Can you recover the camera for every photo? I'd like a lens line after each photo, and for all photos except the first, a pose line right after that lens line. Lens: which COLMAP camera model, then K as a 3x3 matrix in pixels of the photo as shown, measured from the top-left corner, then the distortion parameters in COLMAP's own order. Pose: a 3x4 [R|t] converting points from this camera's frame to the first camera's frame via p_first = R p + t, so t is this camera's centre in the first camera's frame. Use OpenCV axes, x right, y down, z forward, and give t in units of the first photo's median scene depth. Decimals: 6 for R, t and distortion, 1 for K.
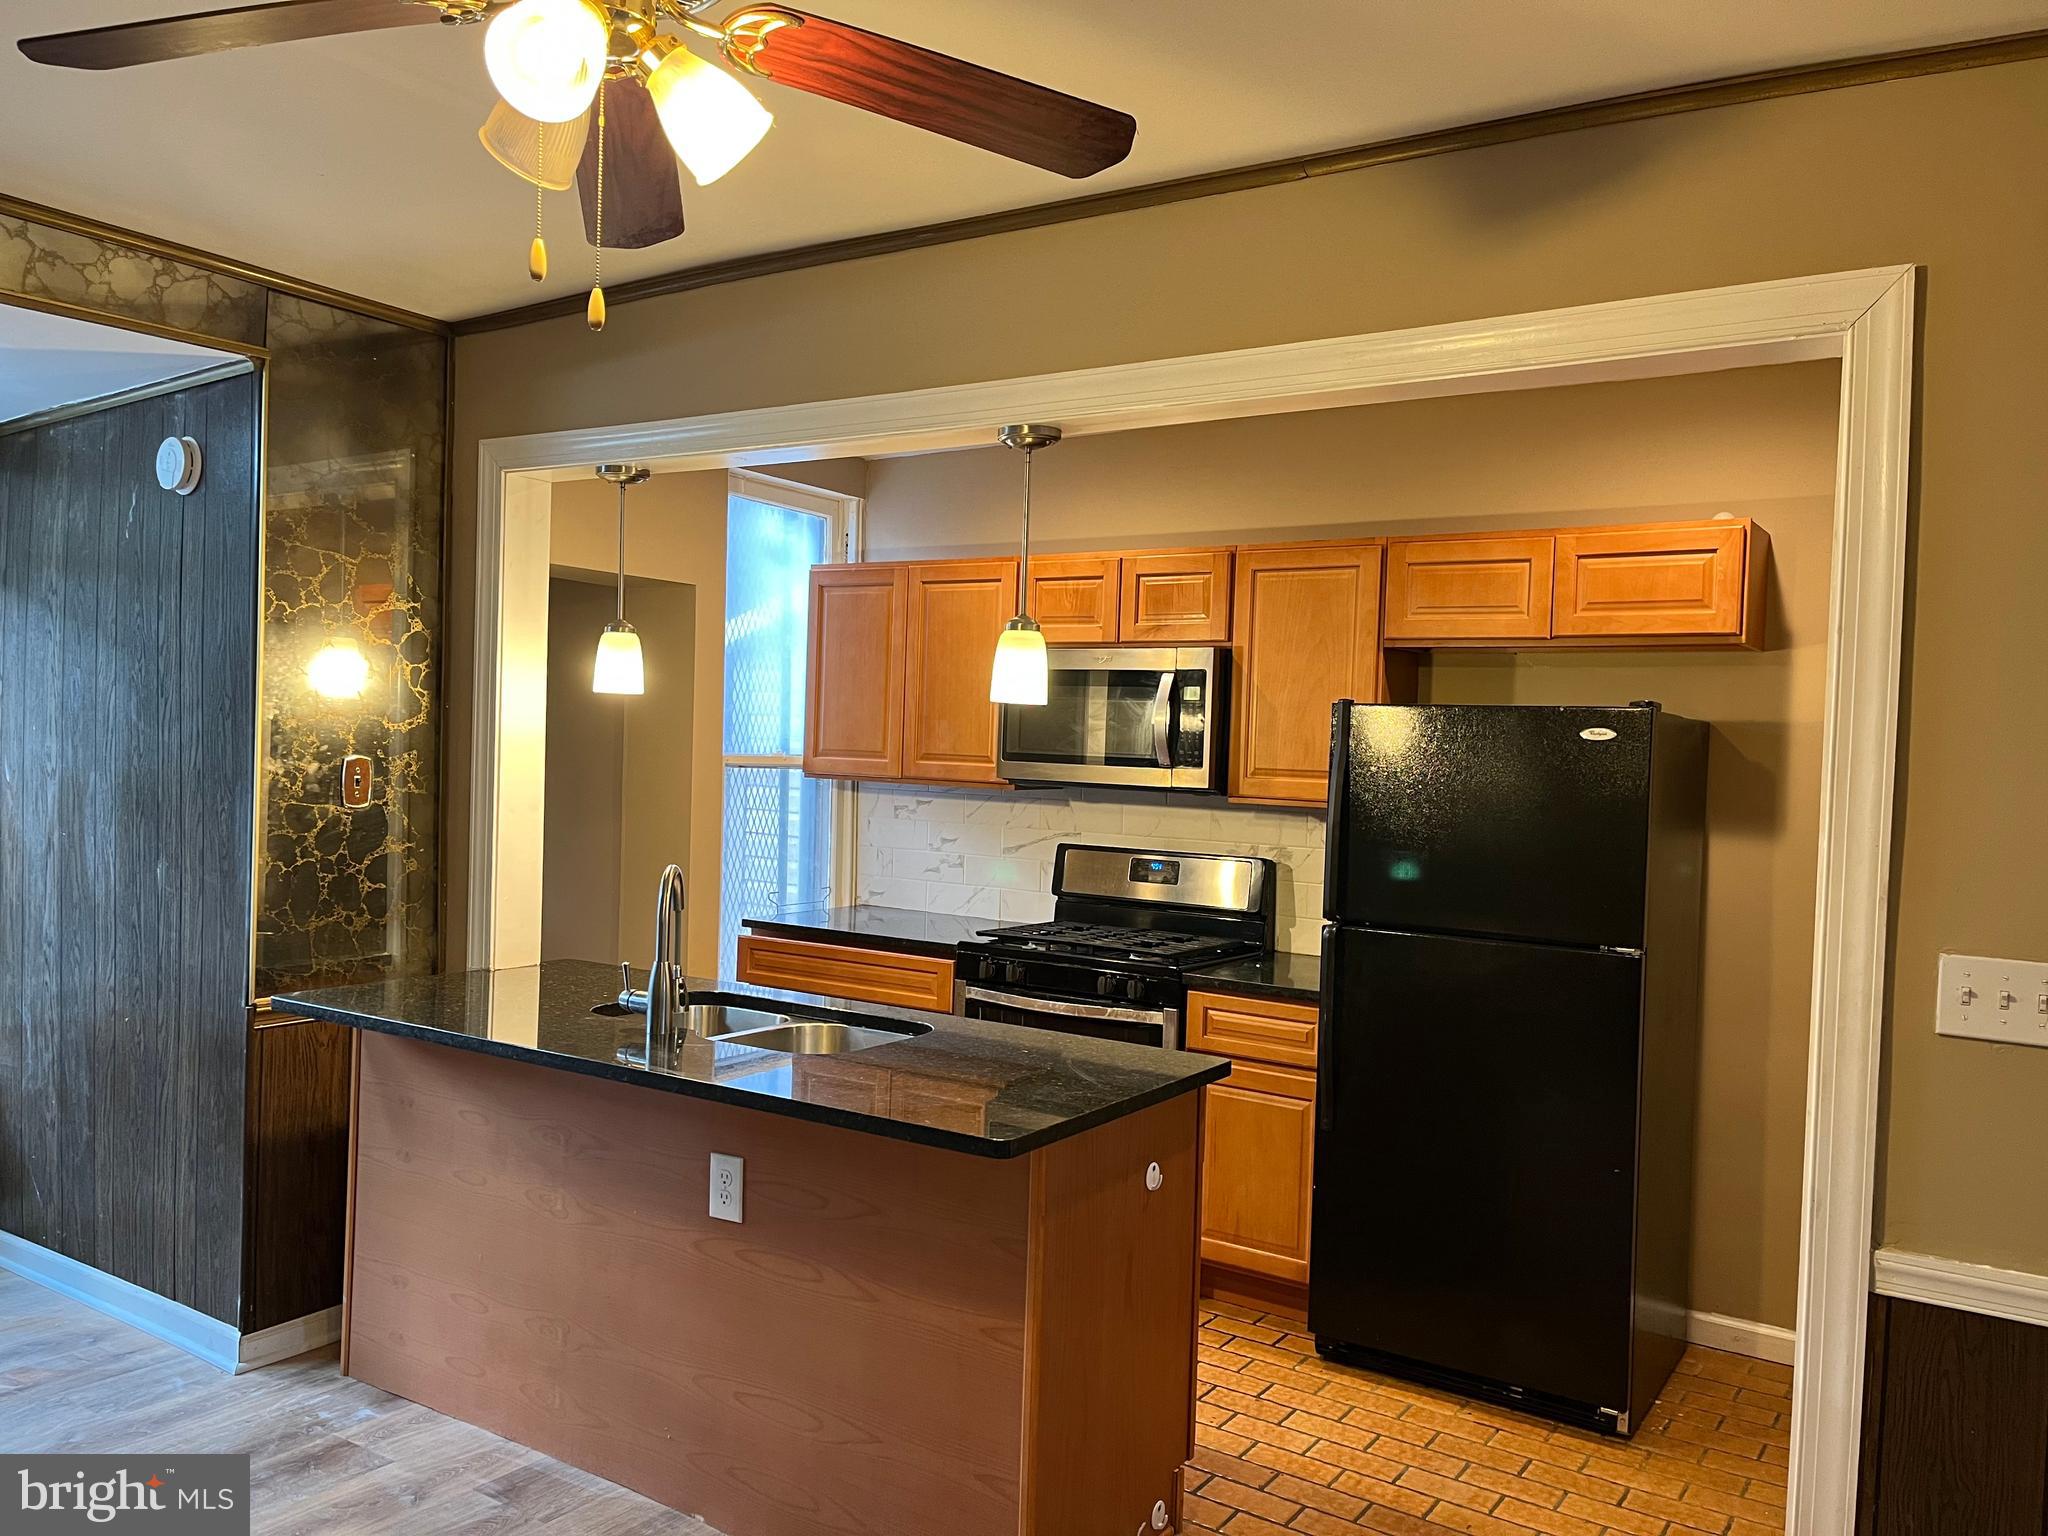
lens RADIAL K [[1538.9, 0, 1018.1], [0, 1538.9, 779.4], [0, 0, 1]] dist [0.014249, -0.002876]
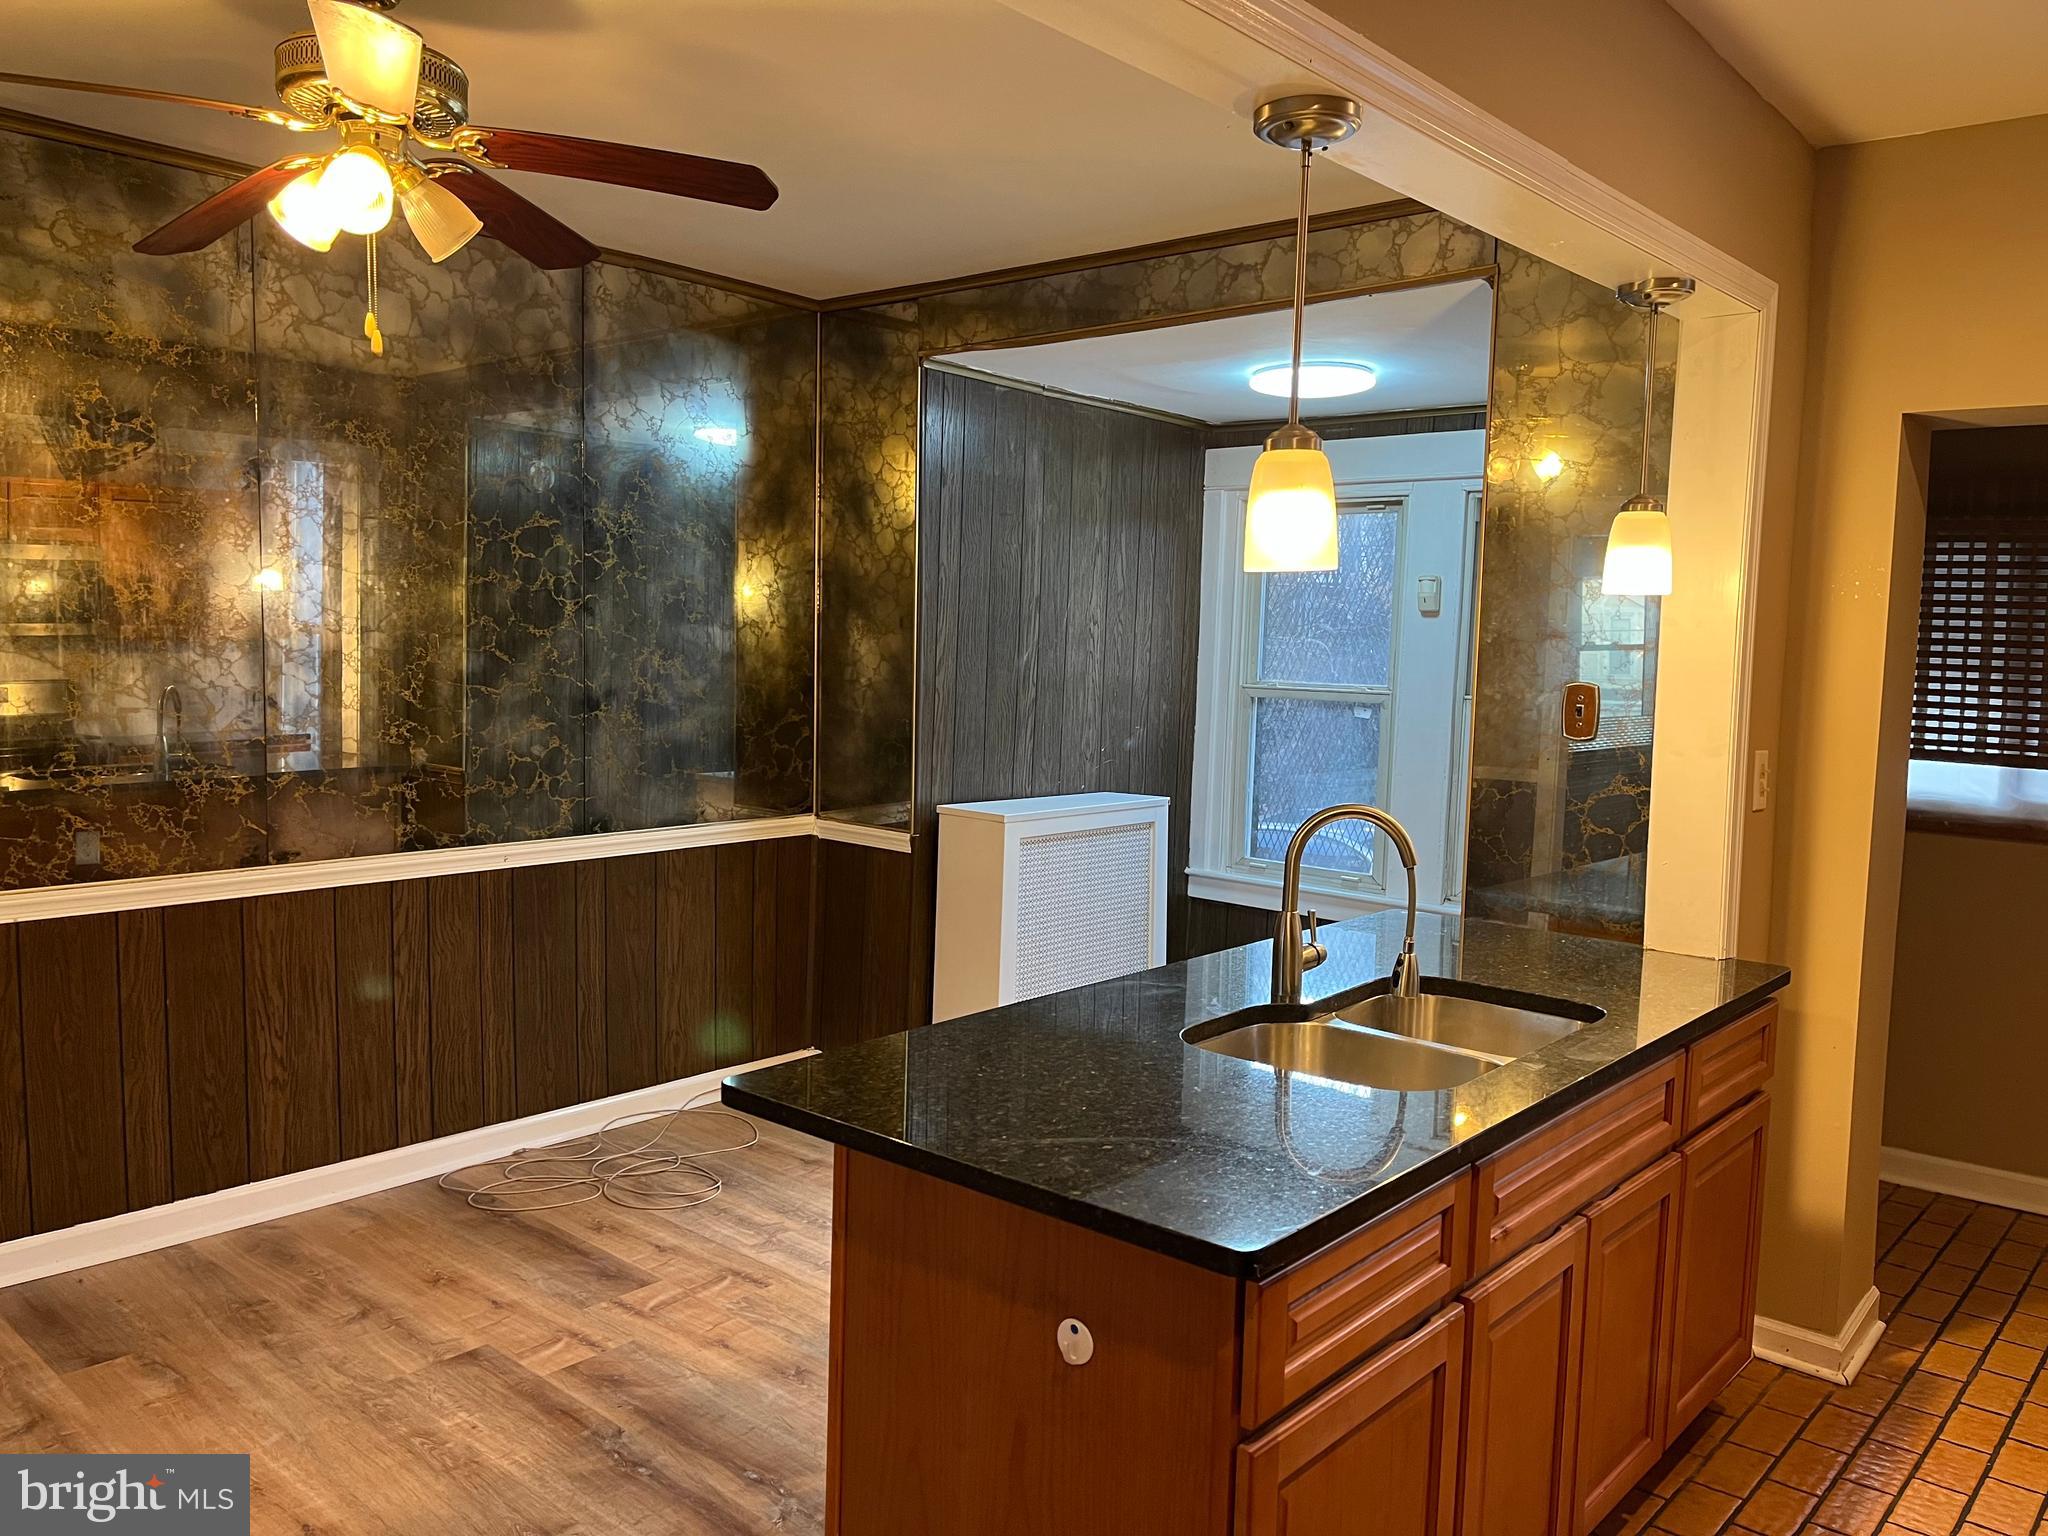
lens RADIAL K [[1538.9, 0, 1012.6], [0, 1538.9, 774.8], [0, 0, 1]] dist [0.014249, -0.002876]
pose [[-0.136435, 0.056107, -0.989059, 0.613870], [-0.046178, 0.996949, 0.062924, -0.001456], [0.989572, 0.054258, -0.133428, 0.945412]]
